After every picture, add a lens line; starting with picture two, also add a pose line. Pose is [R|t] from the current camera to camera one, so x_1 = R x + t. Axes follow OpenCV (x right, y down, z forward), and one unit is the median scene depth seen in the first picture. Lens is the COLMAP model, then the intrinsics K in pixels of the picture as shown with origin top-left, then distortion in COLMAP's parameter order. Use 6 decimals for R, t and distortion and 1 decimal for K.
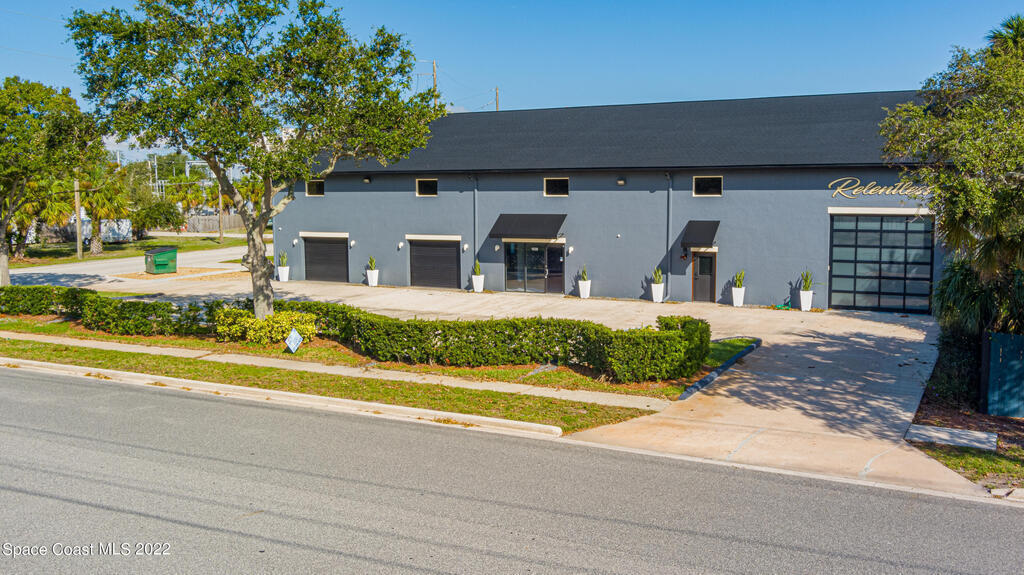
lens RADIAL K [[893.6, 0, 552.4], [0, 893.6, 289.5], [0, 0, 1]] dist [0.009962, 0.002188]
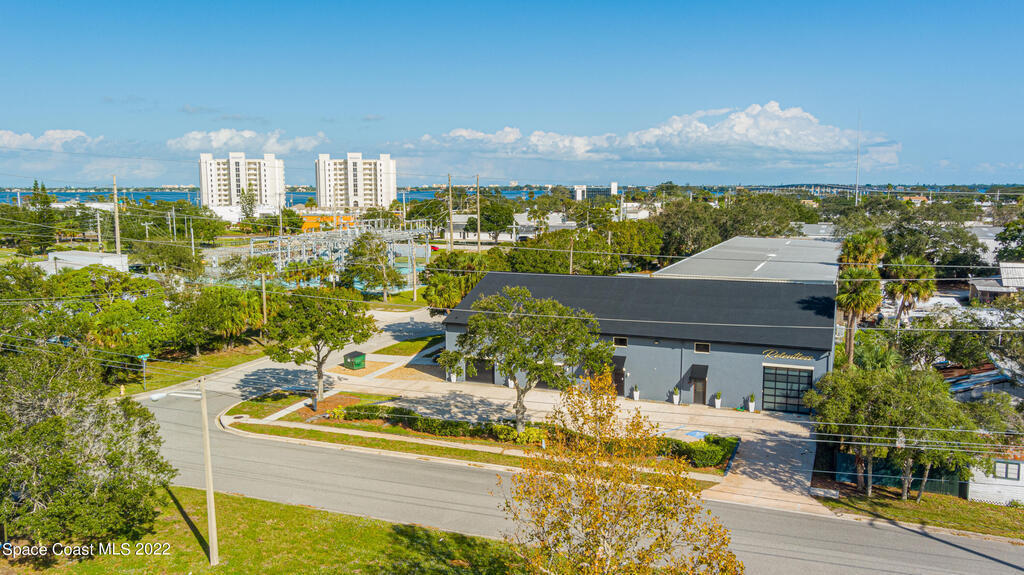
lens RADIAL K [[826.5, 0, 512.0], [0, 826.5, 287.5], [0, 0, 1]] dist [0.015865, -0.000456]
pose [[0.996981, -0.007750, 0.077262, -0.419923], [0.006656, 0.999874, 0.014413, -0.297983], [-0.077364, -0.013855, 0.996907, -0.873379]]
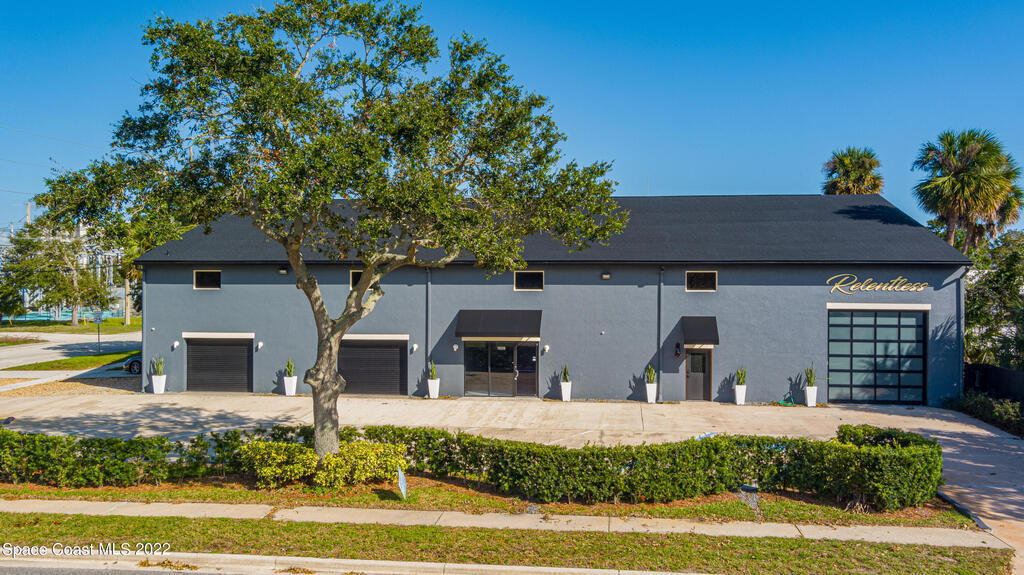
lens RADIAL K [[826.5, 0, 512.0], [0, 826.5, 287.5], [0, 0, 1]] dist [0.015865, -0.000456]
pose [[0.939487, 0.004749, 0.342553, -0.348799], [0.031405, 0.994500, -0.099917, -0.026227], [-0.341143, 0.104628, 0.934170, 0.239172]]
